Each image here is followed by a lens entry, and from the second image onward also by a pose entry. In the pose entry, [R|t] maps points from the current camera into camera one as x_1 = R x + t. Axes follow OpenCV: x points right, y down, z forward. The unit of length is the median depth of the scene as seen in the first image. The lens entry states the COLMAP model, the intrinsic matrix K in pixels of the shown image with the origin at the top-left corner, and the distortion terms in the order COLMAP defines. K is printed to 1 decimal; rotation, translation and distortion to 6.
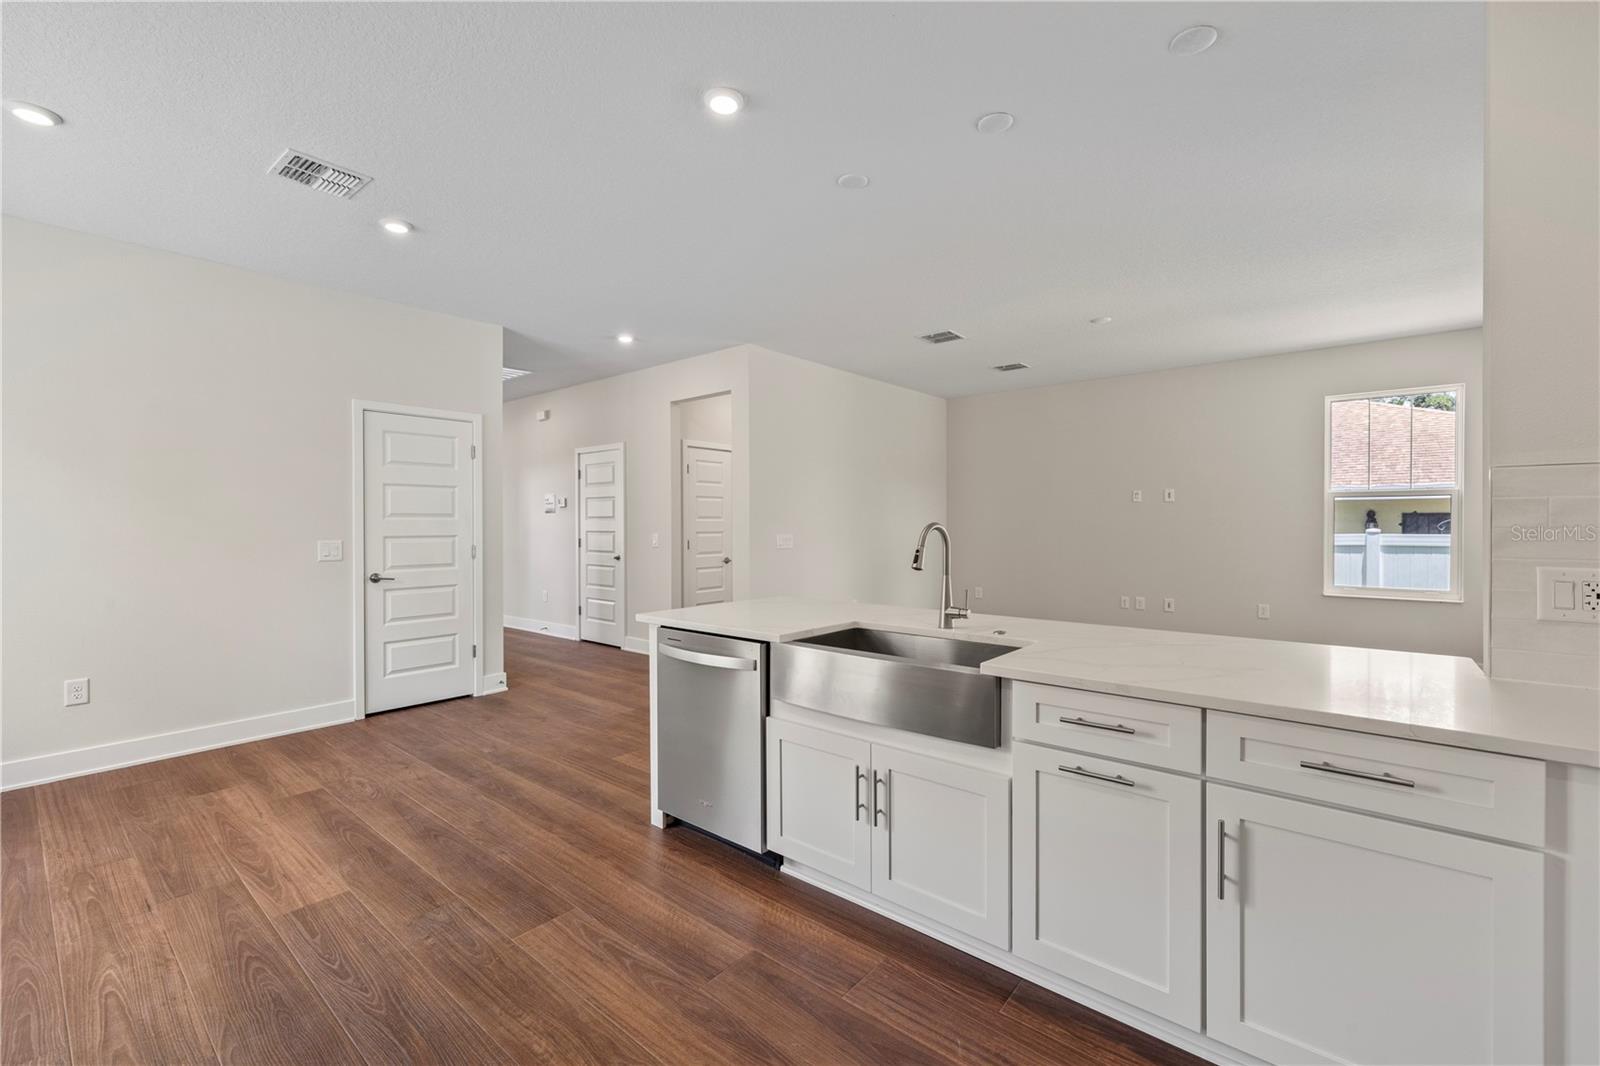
lens RADIAL K [[682.2, 0, 802.8], [0, 682.2, 536.6], [0, 0, 1]] dist [0.000633, -0.000794]
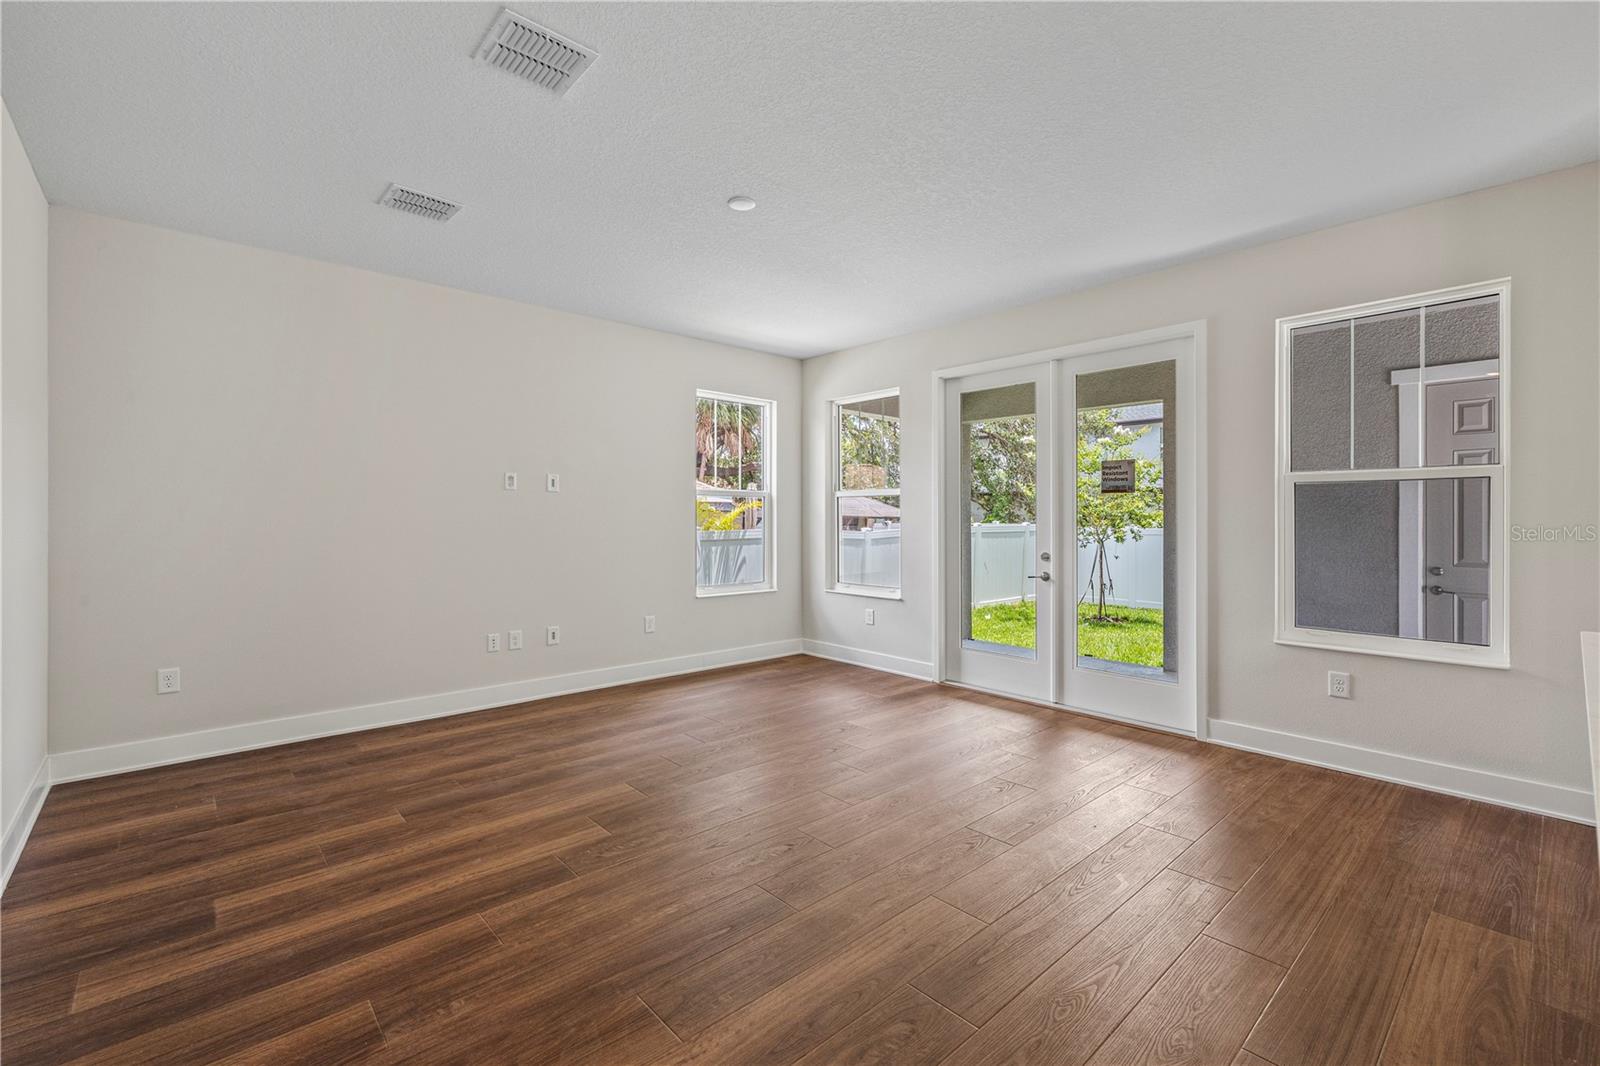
lens RADIAL K [[682.2, 0, 802.7], [0, 682.2, 524.3], [0, 0, 1]] dist [0.000633, -0.000794]
pose [[0.141362, -0.005533, 0.989943, -0.204067], [0.011020, 0.999931, 0.004015, -0.024594], [-0.989897, 0.010342, 0.141413, 0.940609]]
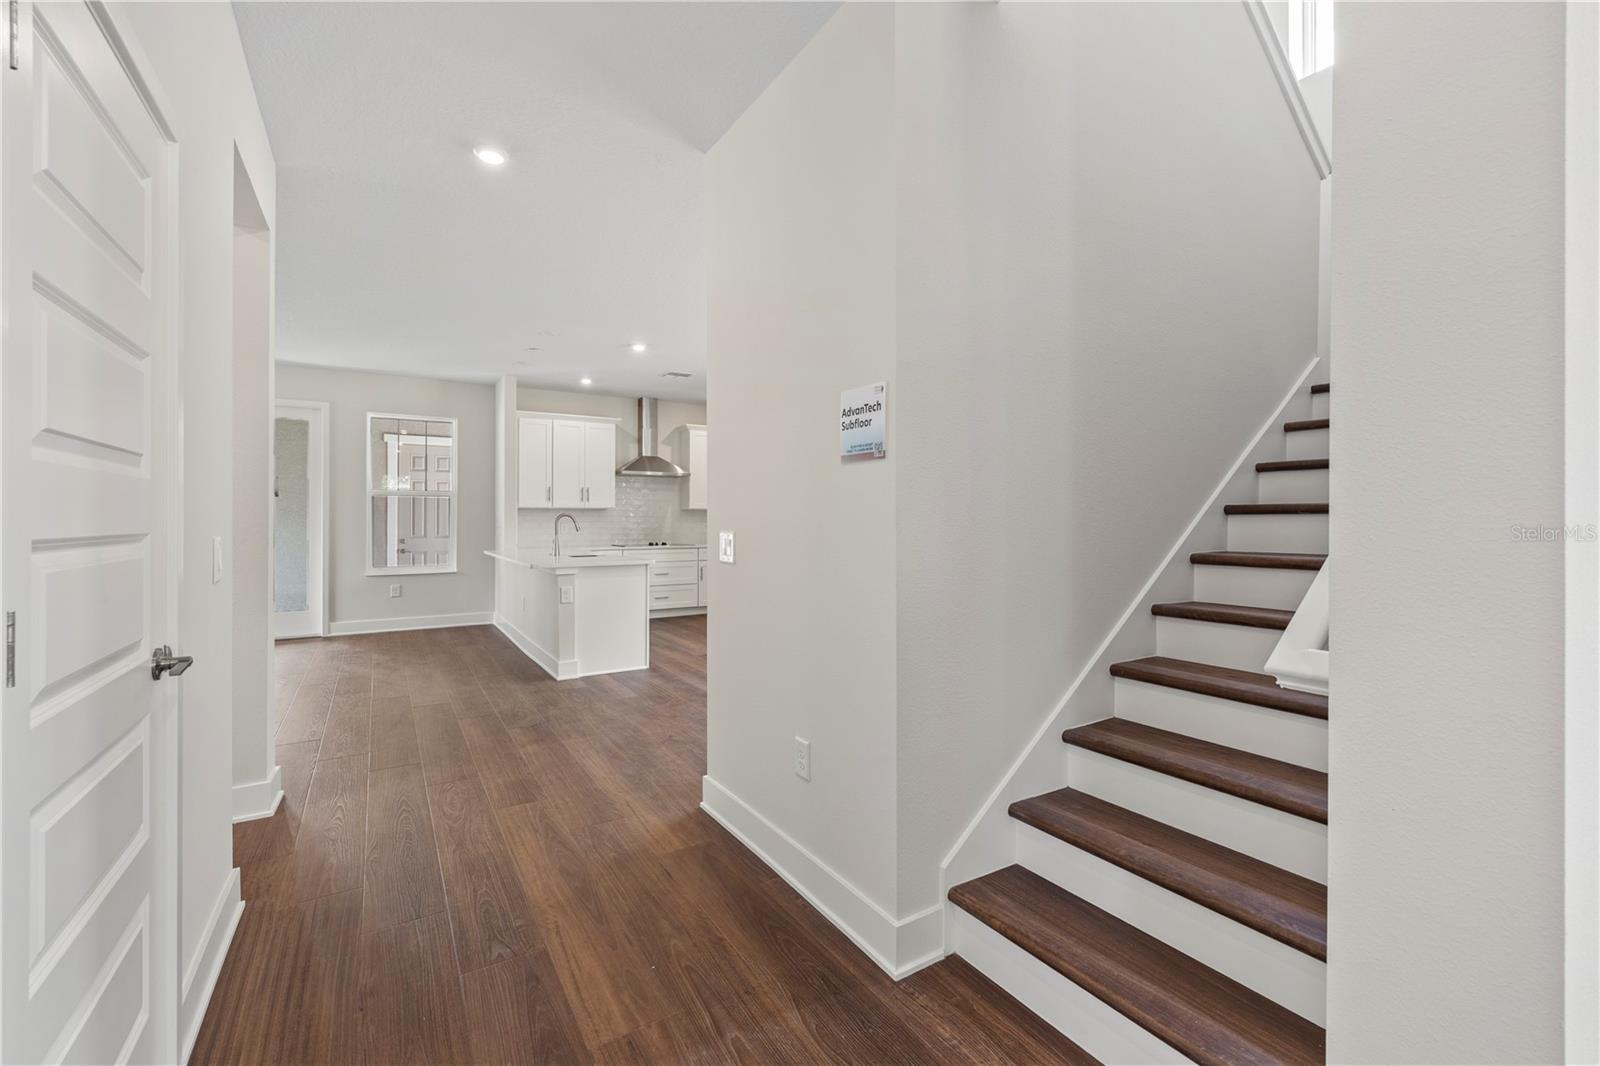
lens RADIAL K [[682.2, 0, 794.1], [0, 682.2, 529.1], [0, 0, 1]] dist [0.000633, -0.000794]
pose [[-0.948756, -0.002653, 0.315998, -0.762416], [0.005485, 0.999676, 0.024860, -0.016484], [-0.315961, 0.025319, -0.948434, 1.675518]]
